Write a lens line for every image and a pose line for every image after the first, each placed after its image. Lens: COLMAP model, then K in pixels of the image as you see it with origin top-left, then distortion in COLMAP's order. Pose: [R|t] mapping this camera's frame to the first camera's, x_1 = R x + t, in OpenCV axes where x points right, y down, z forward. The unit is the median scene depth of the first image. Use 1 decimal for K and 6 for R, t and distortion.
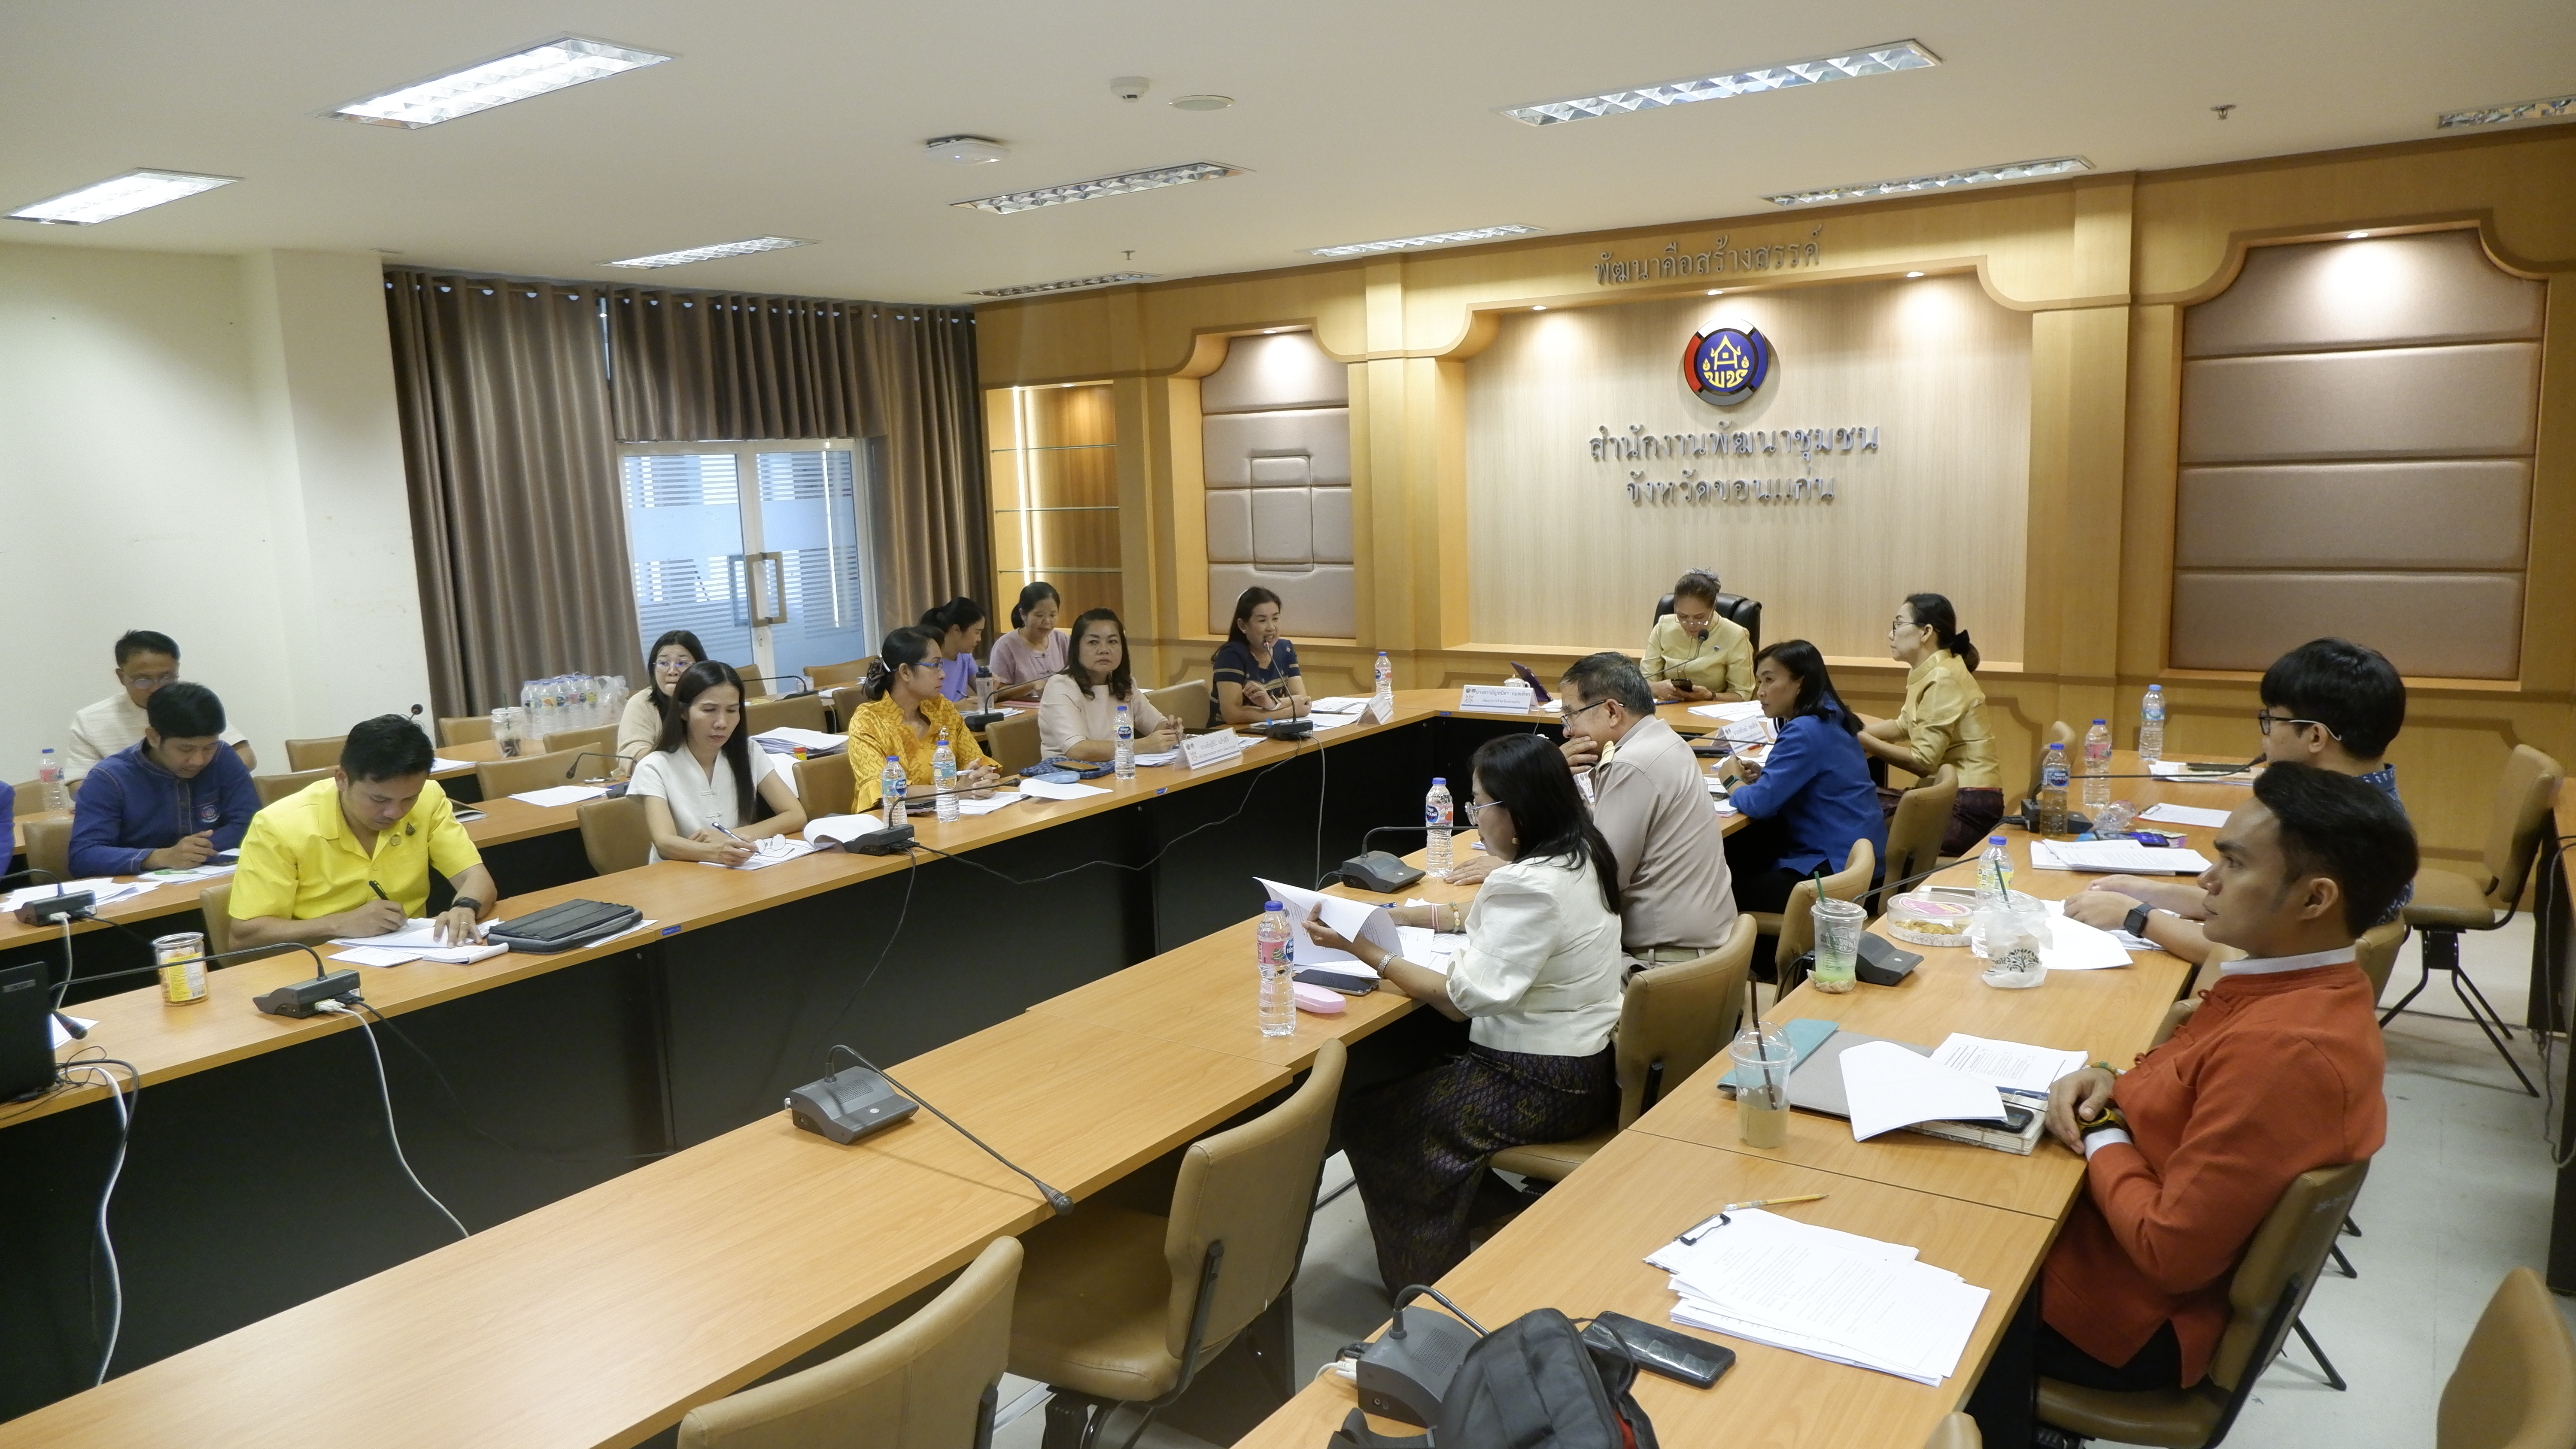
lens RADIAL K [[1678.6, 0, 1301.1], [0, 1678.6, 715.7], [0, 0, 1]] dist [-0.014542, 0.002622]
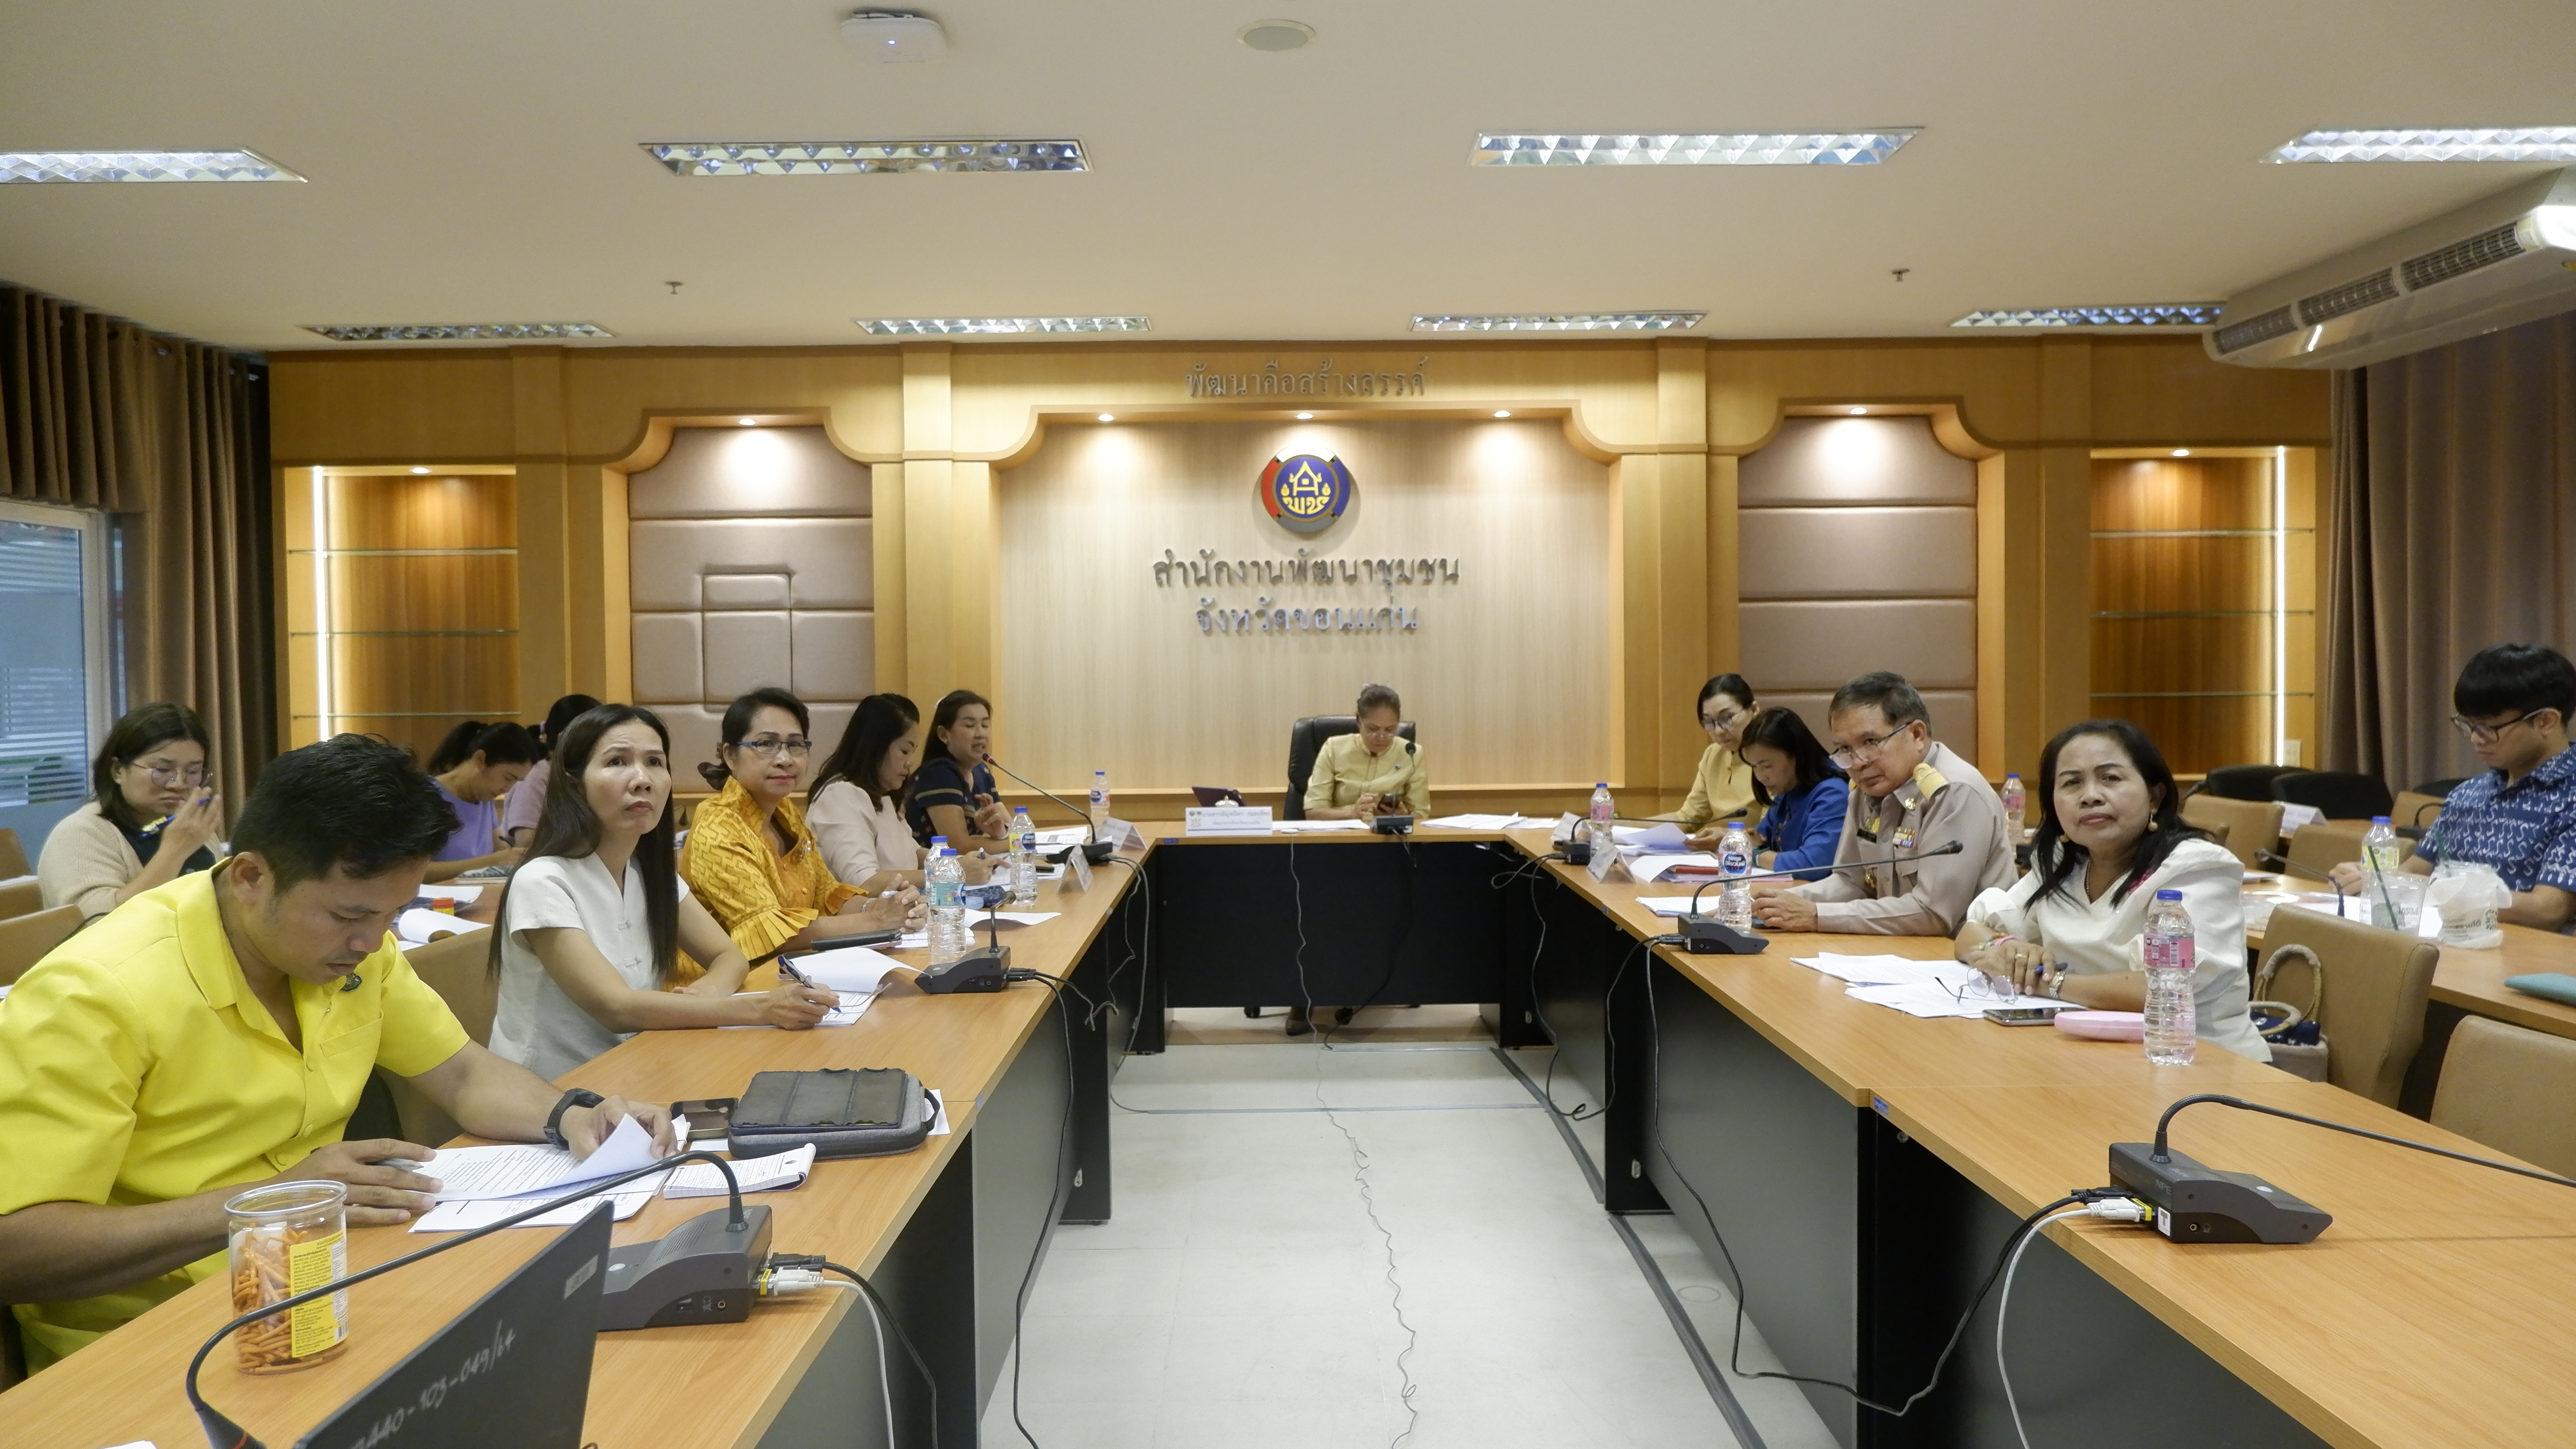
lens RADIAL K [[1678.6, 0, 1301.1], [0, 1678.6, 715.7], [0, 0, 1]] dist [-0.014542, 0.002622]
pose [[0.817376, 0.010979, 0.576000, -0.335844], [0.069224, 0.990703, -0.117116, 0.037759], [-0.571930, 0.135601, 0.809017, 0.244037]]
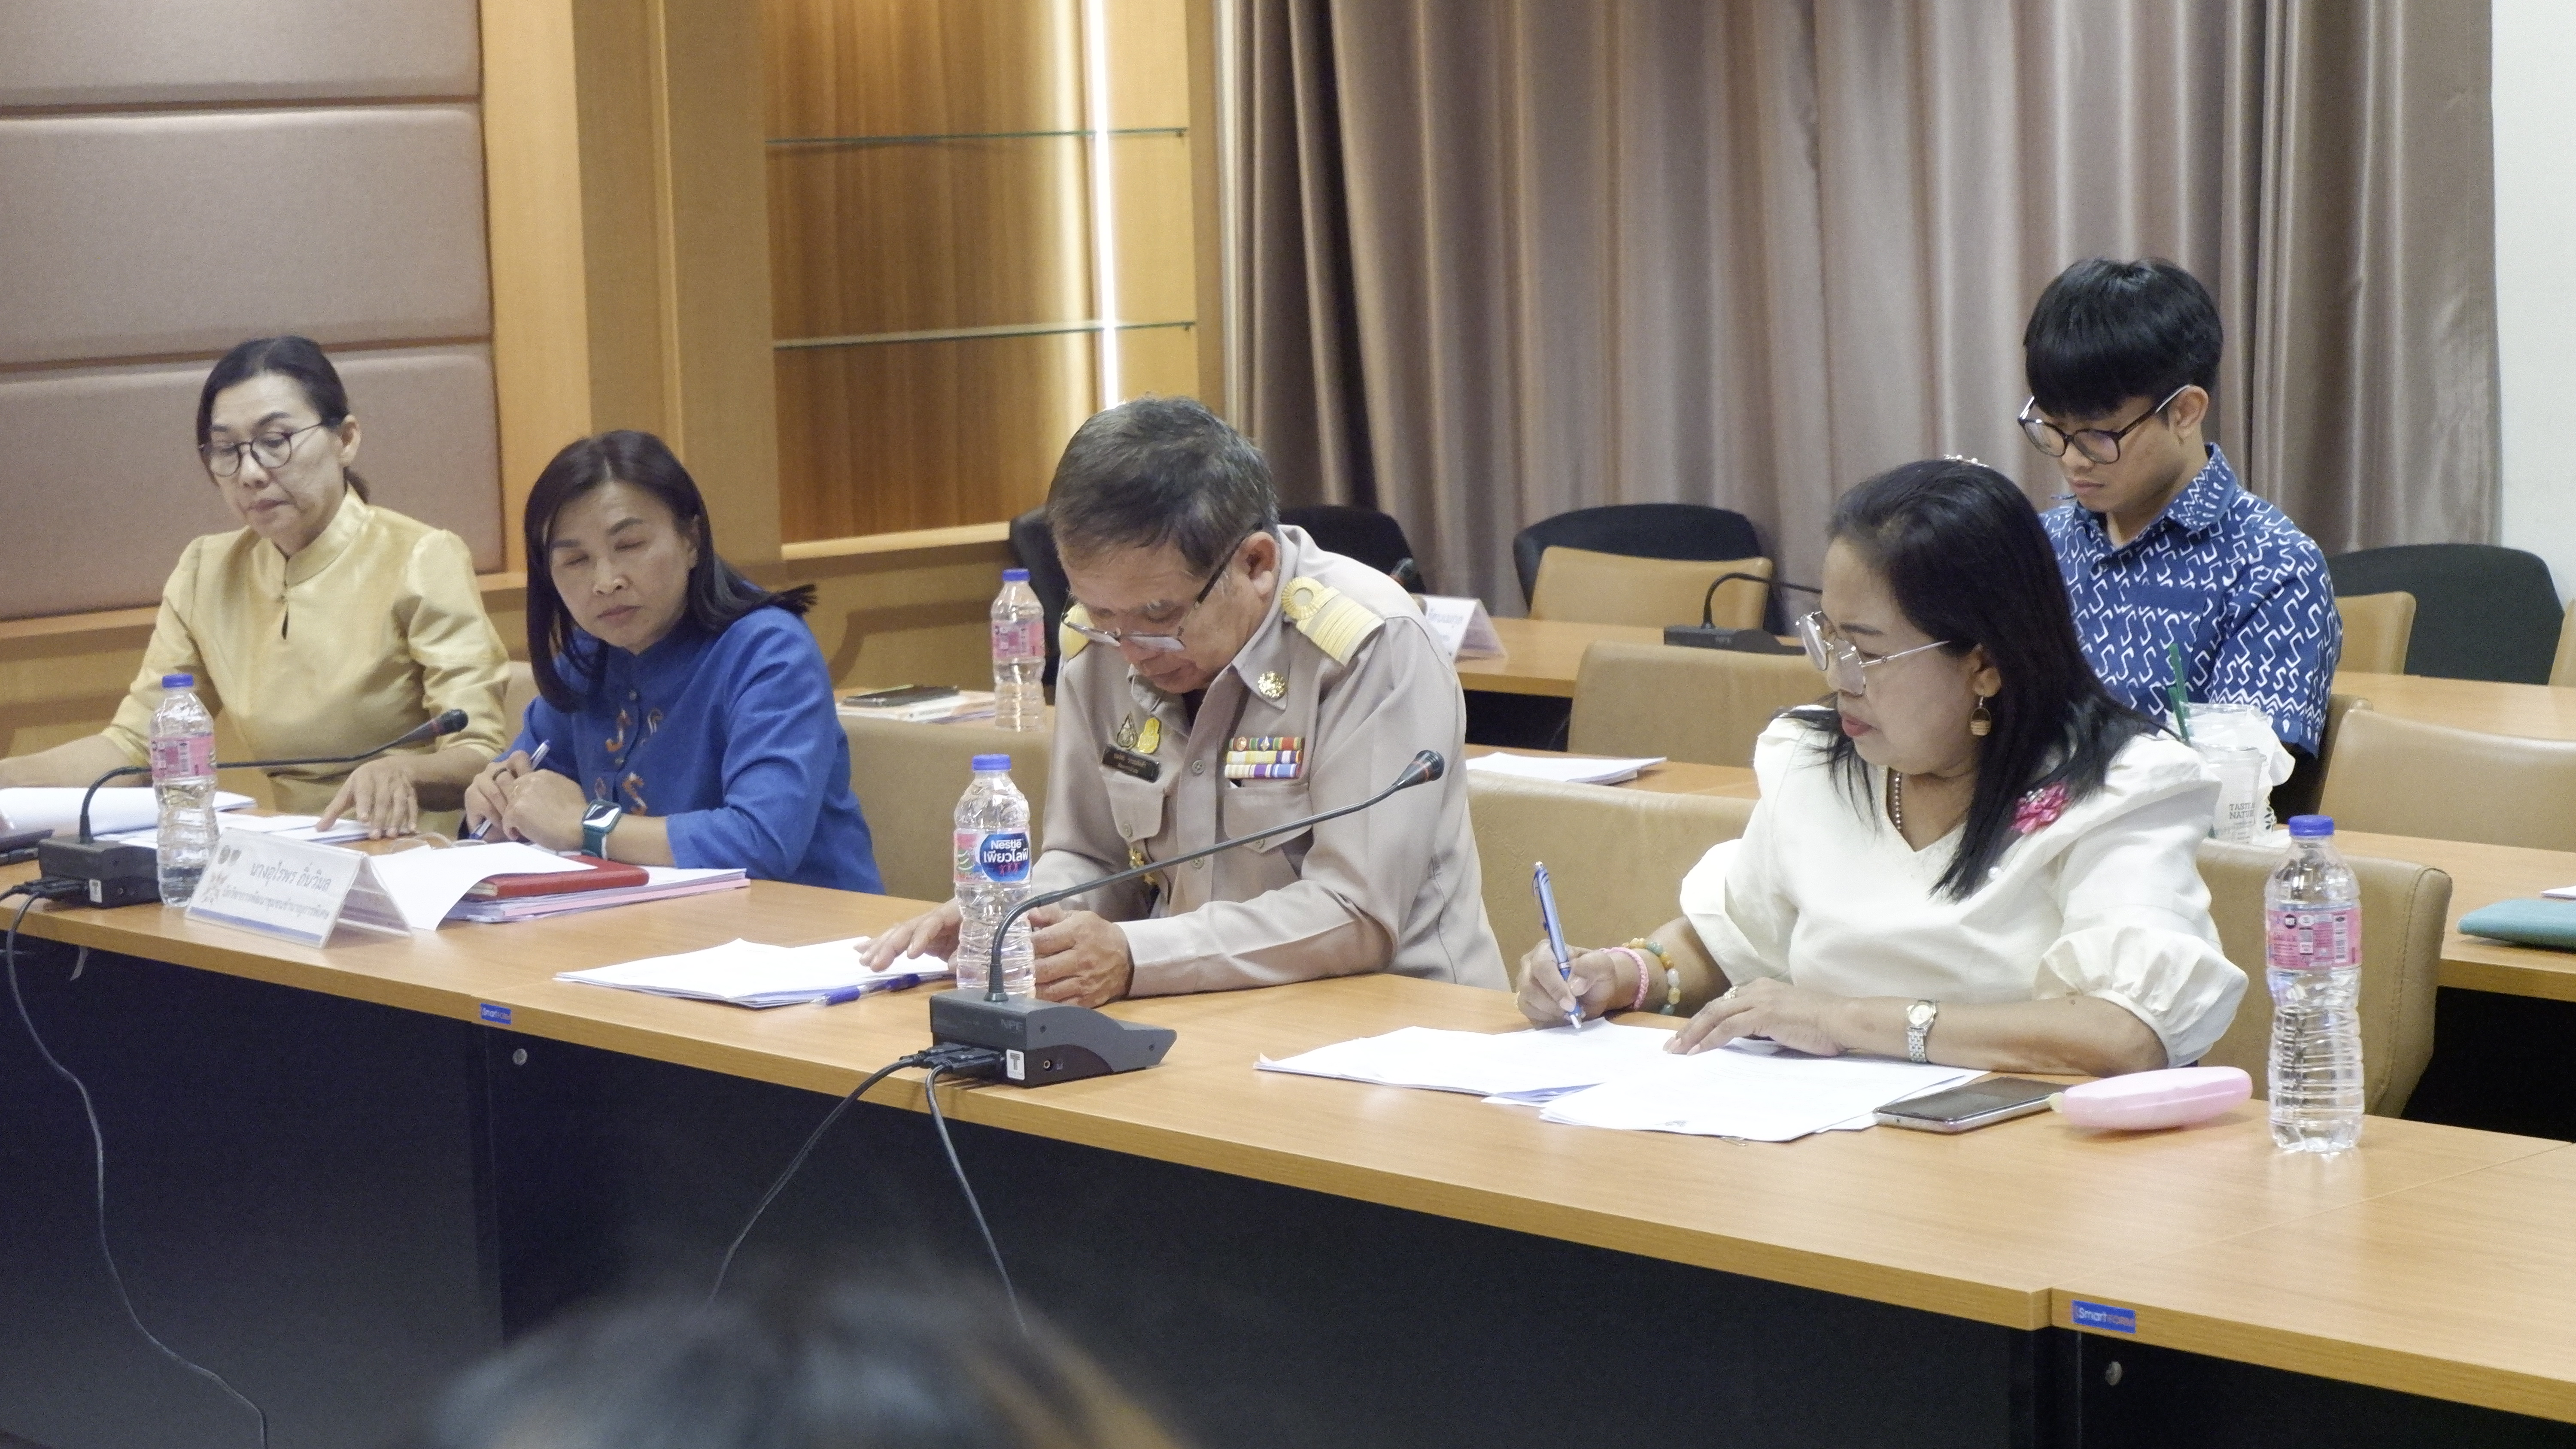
lens RADIAL K [[4977.0, 0, 1303.4], [0, 4977.0, 831.3], [0, 0, 1]] dist [-0.100574, 0.010314]
pose [[0.230175, -0.104270, 0.967547, -0.508000], [0.168333, 0.983522, 0.065946, -0.002780], [-0.958480, 0.147691, 0.243934, 0.391564]]
